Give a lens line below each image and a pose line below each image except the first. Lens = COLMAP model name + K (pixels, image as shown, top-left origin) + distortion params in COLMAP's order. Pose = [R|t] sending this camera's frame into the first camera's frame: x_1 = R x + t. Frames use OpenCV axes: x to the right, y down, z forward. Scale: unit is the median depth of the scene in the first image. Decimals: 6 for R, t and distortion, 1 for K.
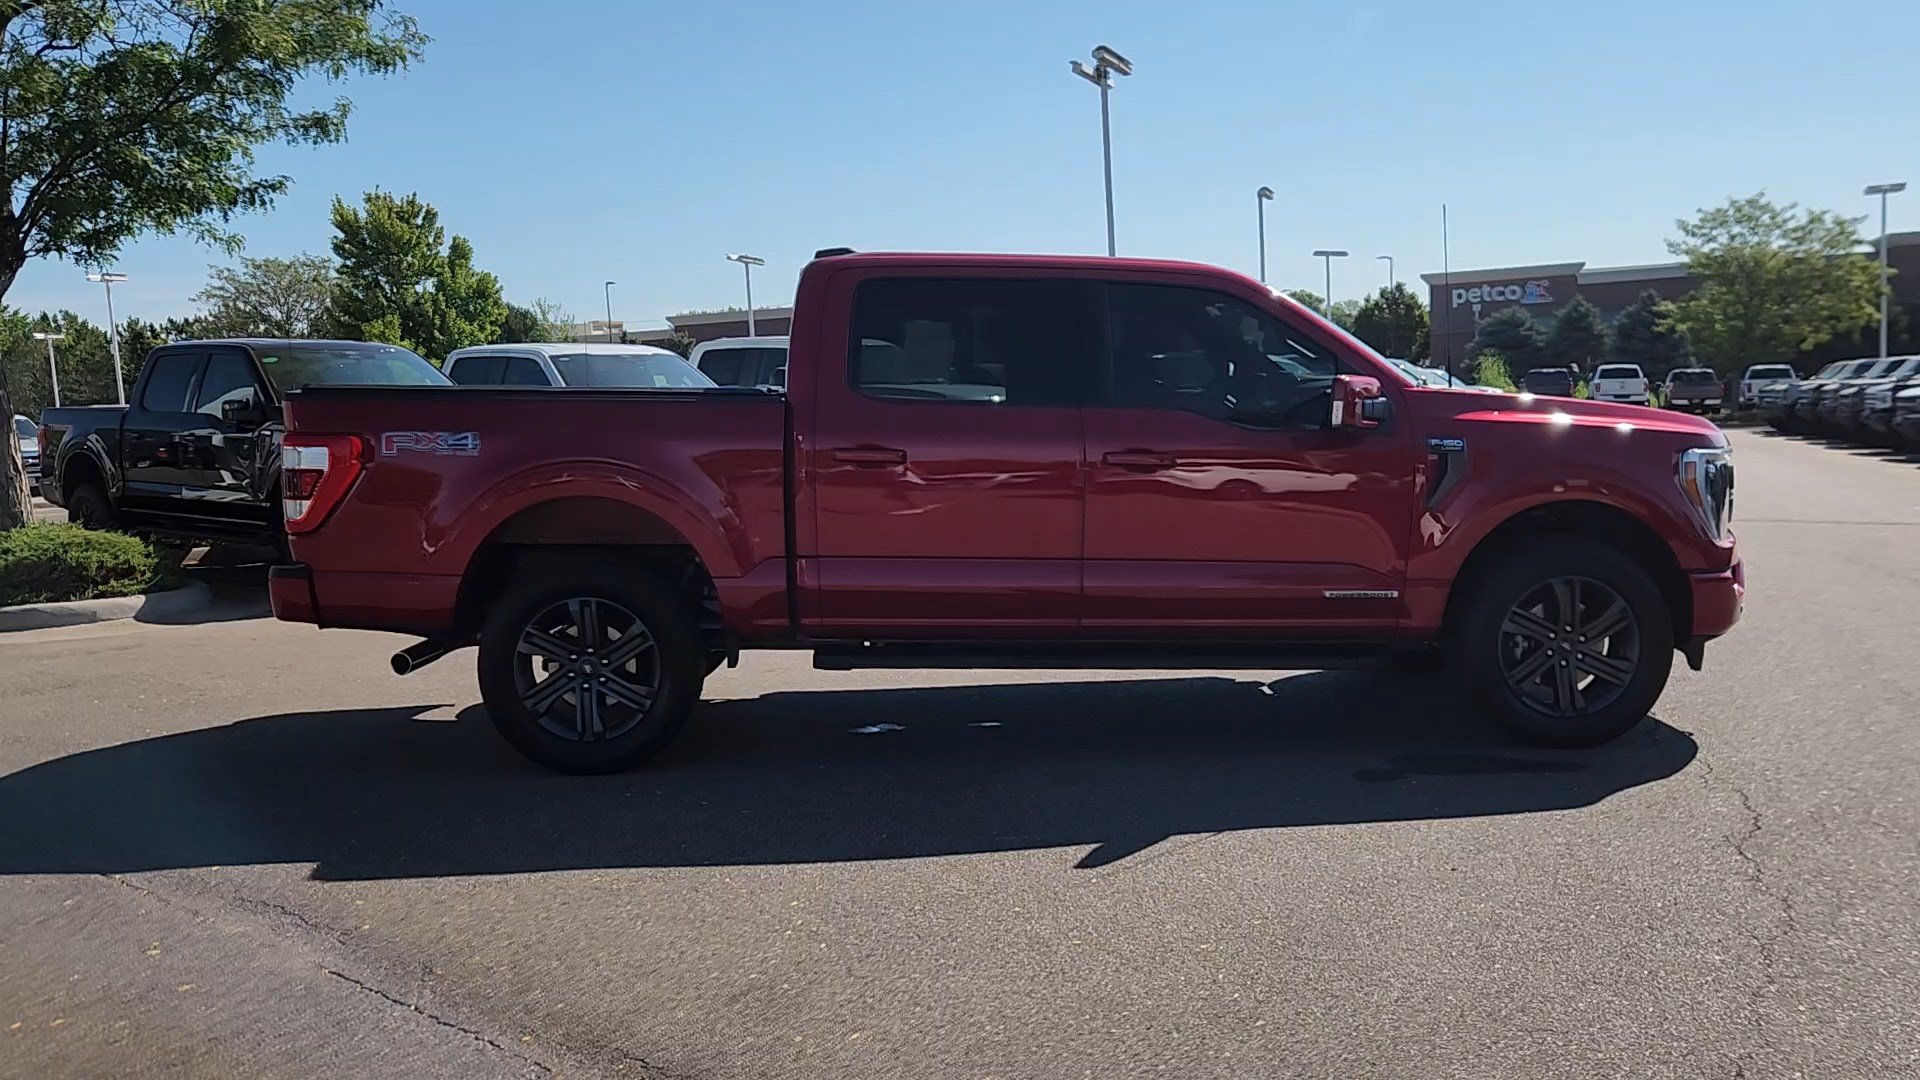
lens RADIAL K [[1627.5, 0, 949.7], [0, 1627.5, 545.7], [0, 0, 1]] dist [0.034643, -0.025925]
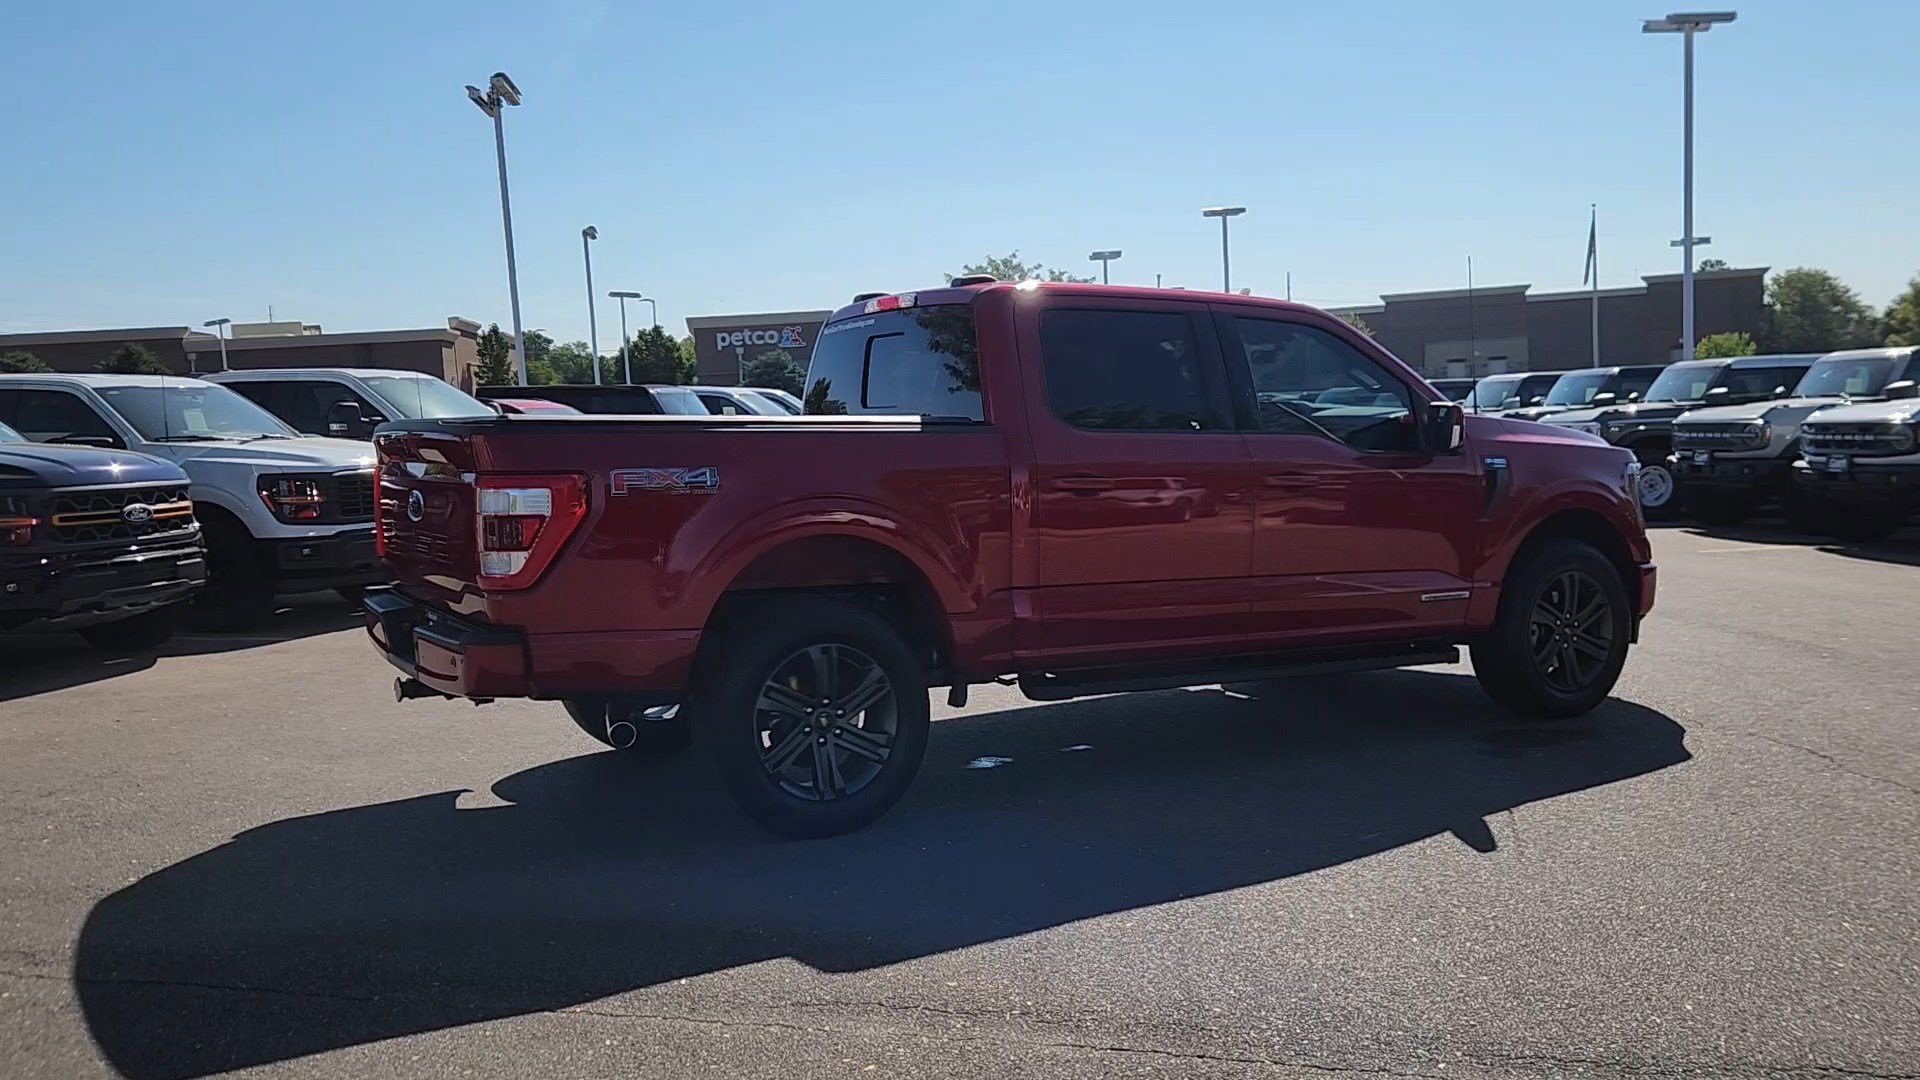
lens RADIAL K [[1627.5, 0, 947.5], [0, 1627.5, 539.3], [0, 0, 1]] dist [0.034643, -0.025925]
pose [[0.892709, -0.037981, 0.449029, -0.236506], [0.050730, 0.998578, -0.016393, -0.003642], [-0.447768, 0.037413, 0.893367, 0.058890]]
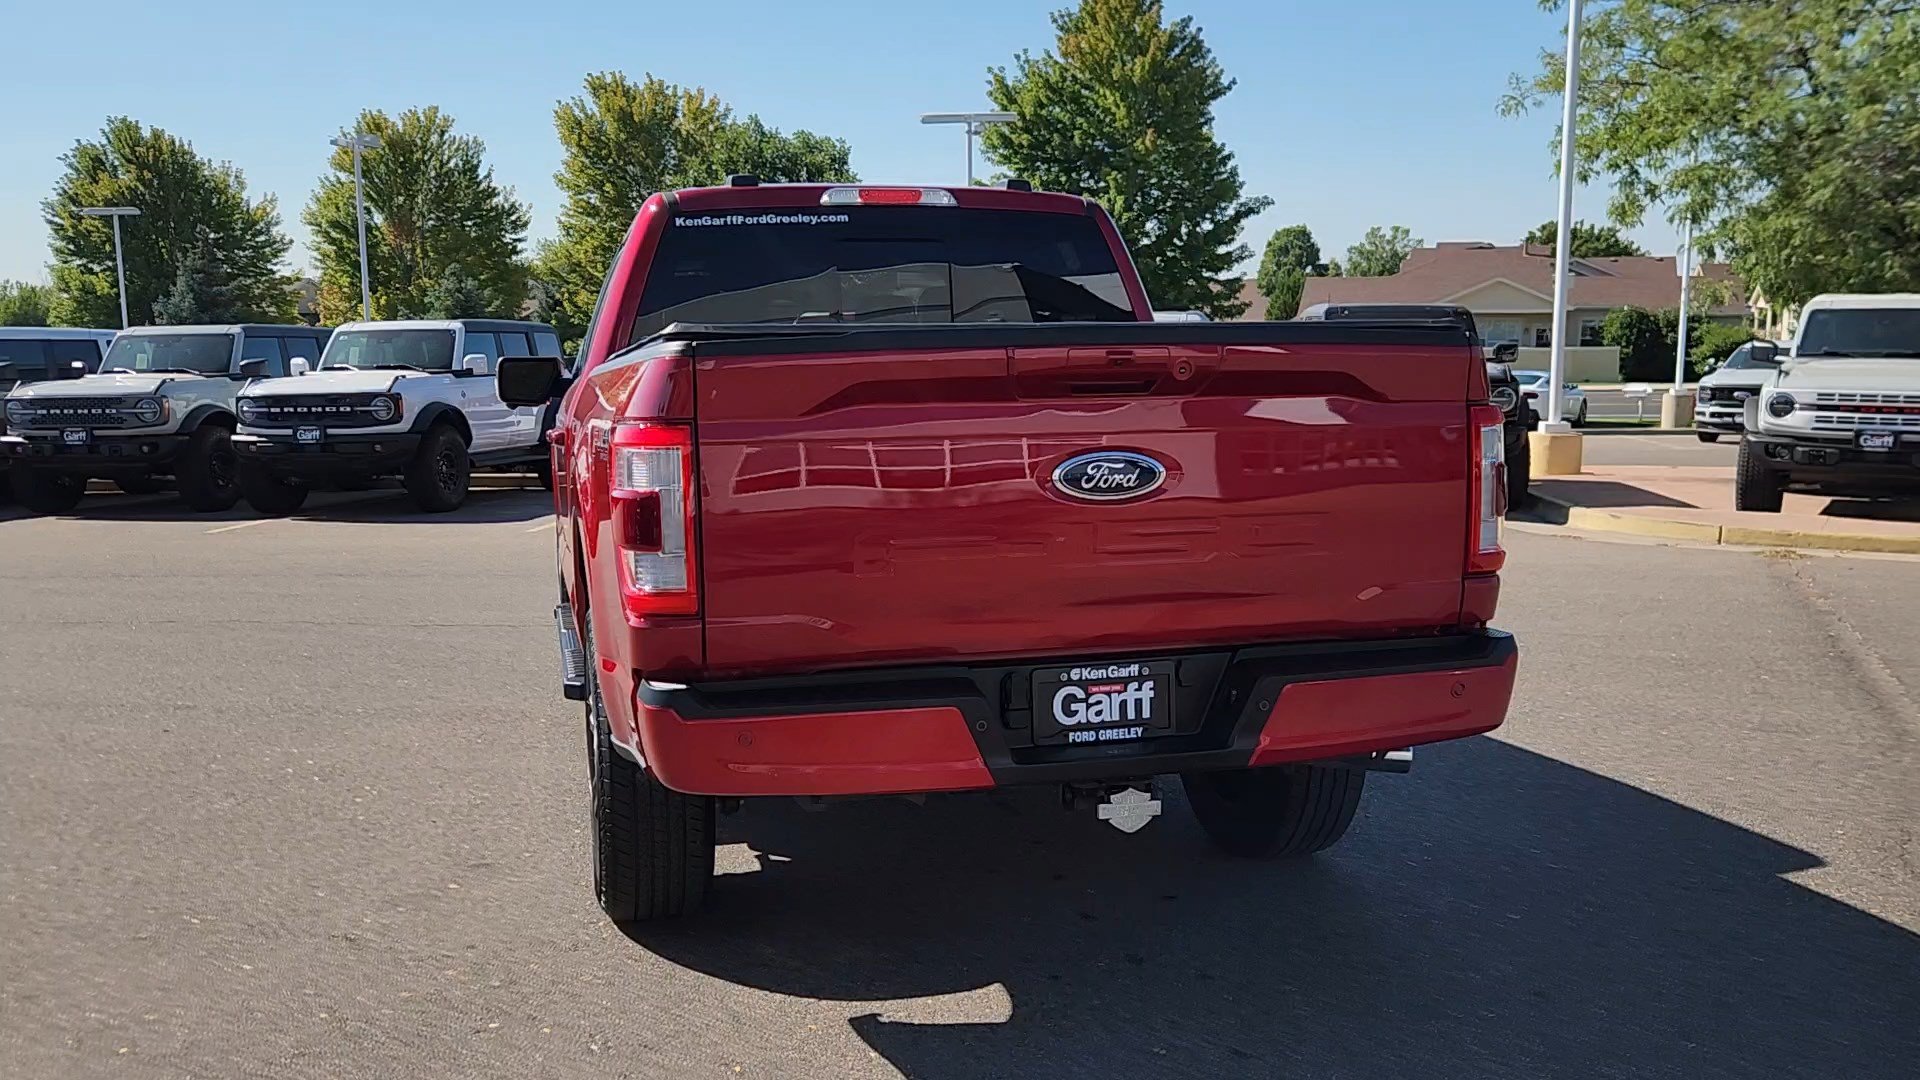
lens RADIAL K [[1627.5, 0, 951.2], [0, 1627.5, 543.8], [0, 0, 1]] dist [0.034643, -0.025925]
pose [[-0.211555, -0.087227, 0.973466, -0.385838], [0.108937, 0.987699, 0.112177, -0.043387], [-0.971276, 0.129778, -0.199450, 0.539513]]
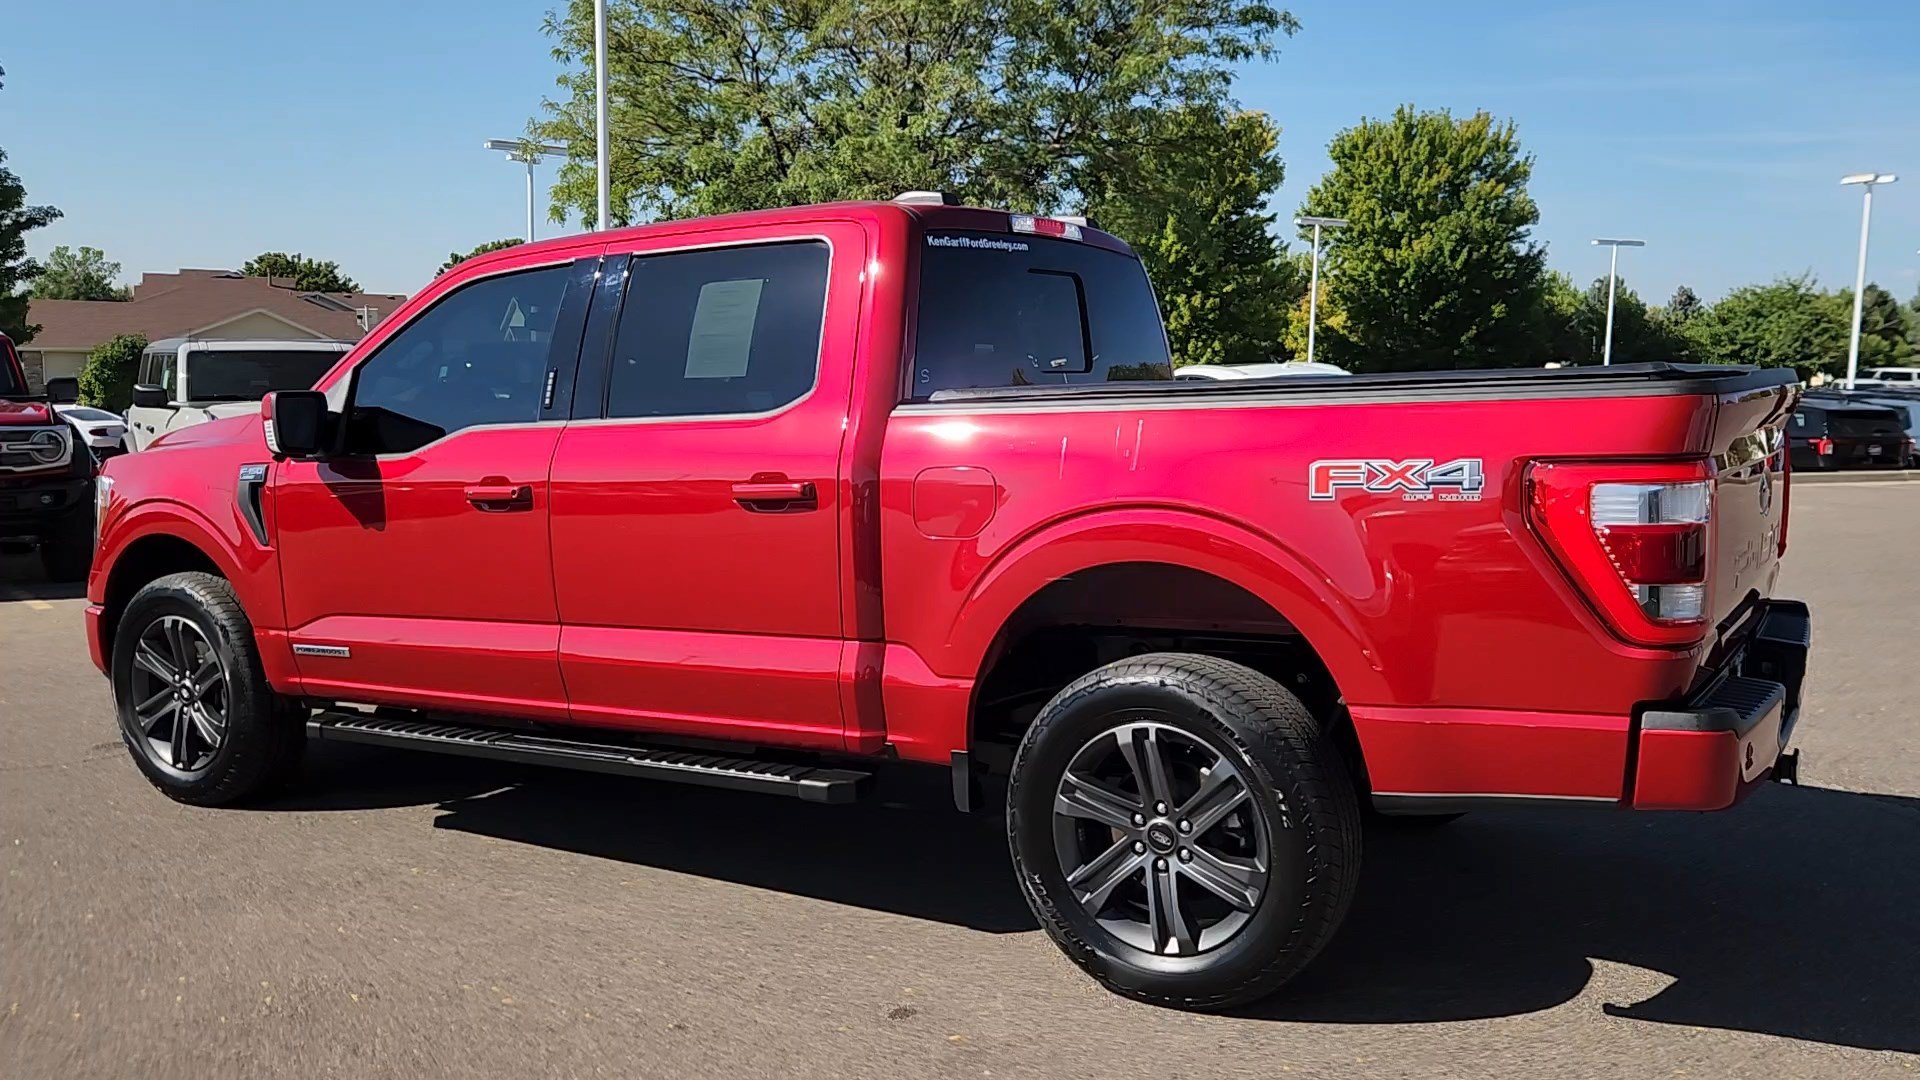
lens RADIAL K [[1627.5, 0, 950.1], [0, 1627.5, 536.3], [0, 0, 1]] dist [0.034643, -0.025925]
pose [[-0.829416, -0.027592, 0.557950, -0.212894], [0.075866, 0.983962, 0.161438, -0.071756], [-0.553456, 0.176228, -0.814021, 0.766288]]
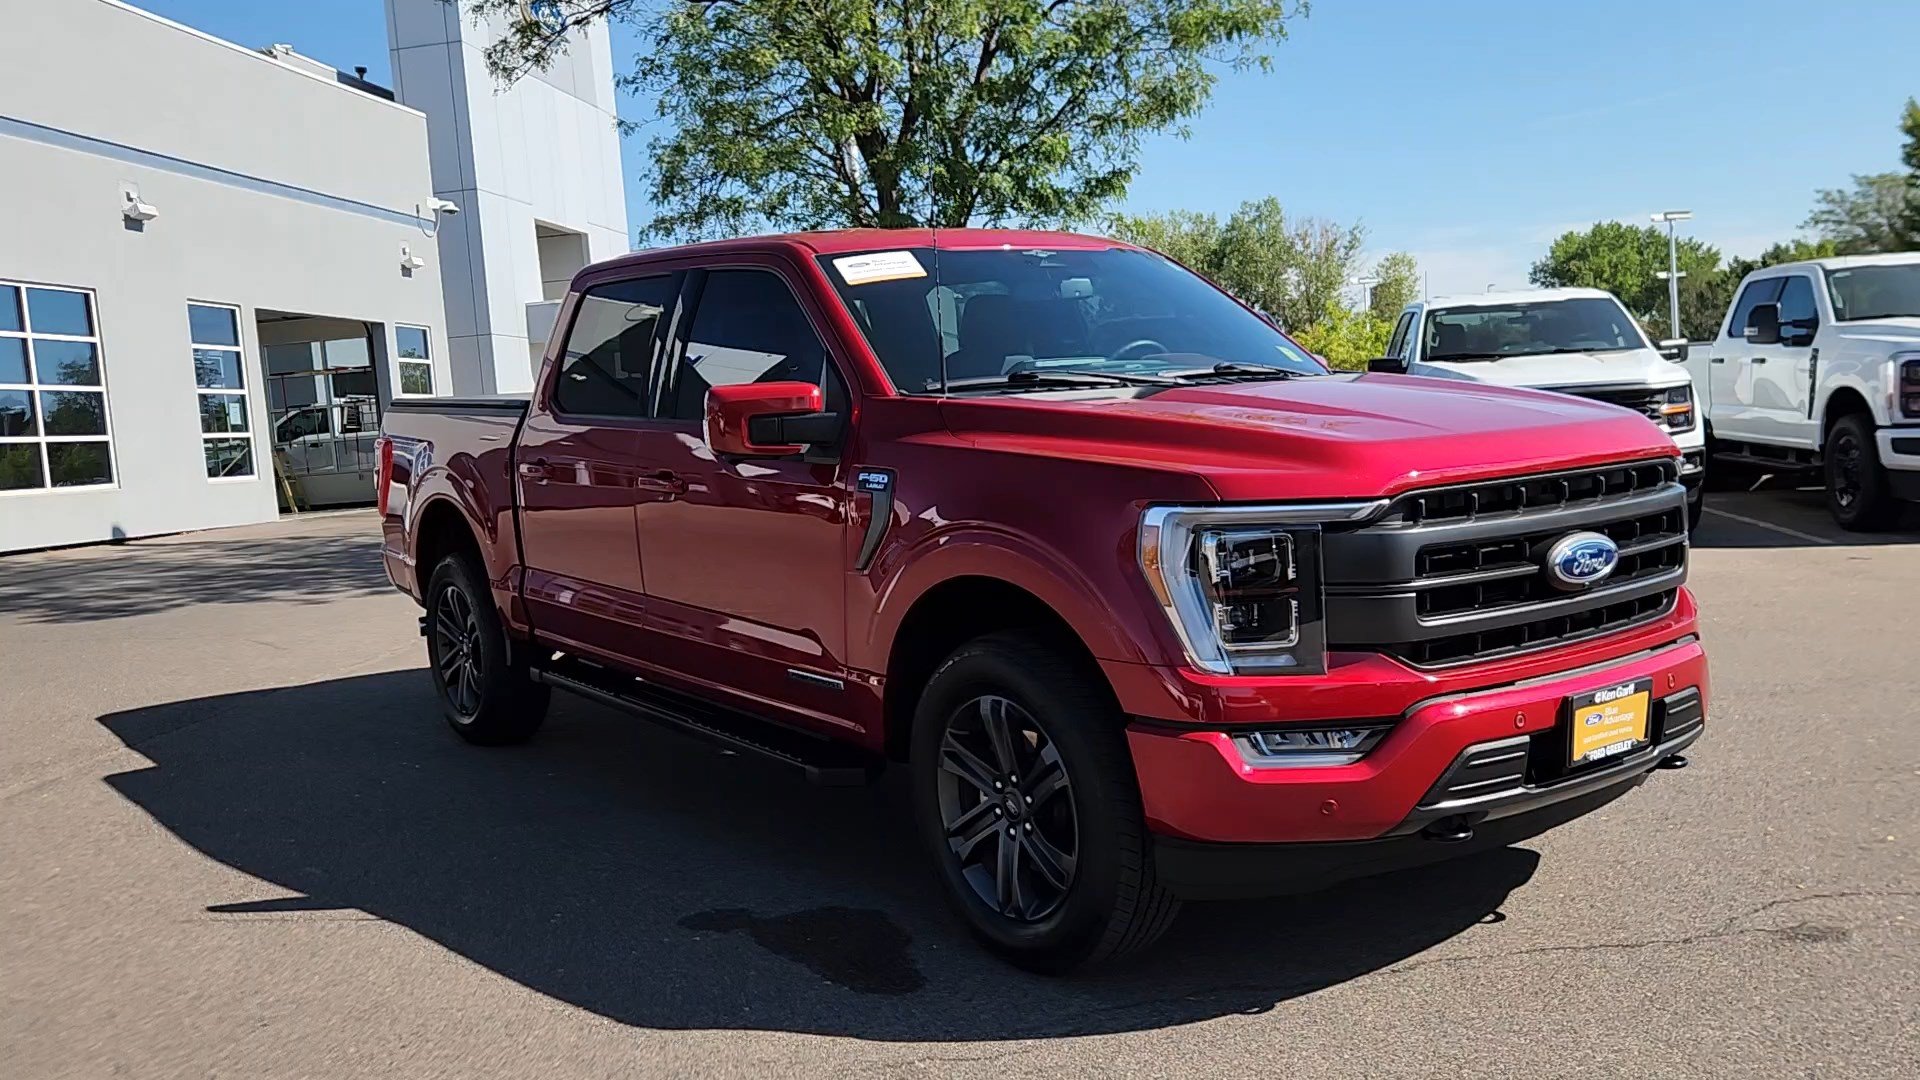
lens RADIAL K [[1627.5, 0, 952.6], [0, 1627.5, 553.5], [0, 0, 1]] dist [0.034643, -0.025925]
pose [[0.558429, 0.074920, -0.826162, 0.373340], [-0.035022, 0.997155, 0.066754, -0.032716], [0.828813, -0.008344, 0.559464, 0.268762]]
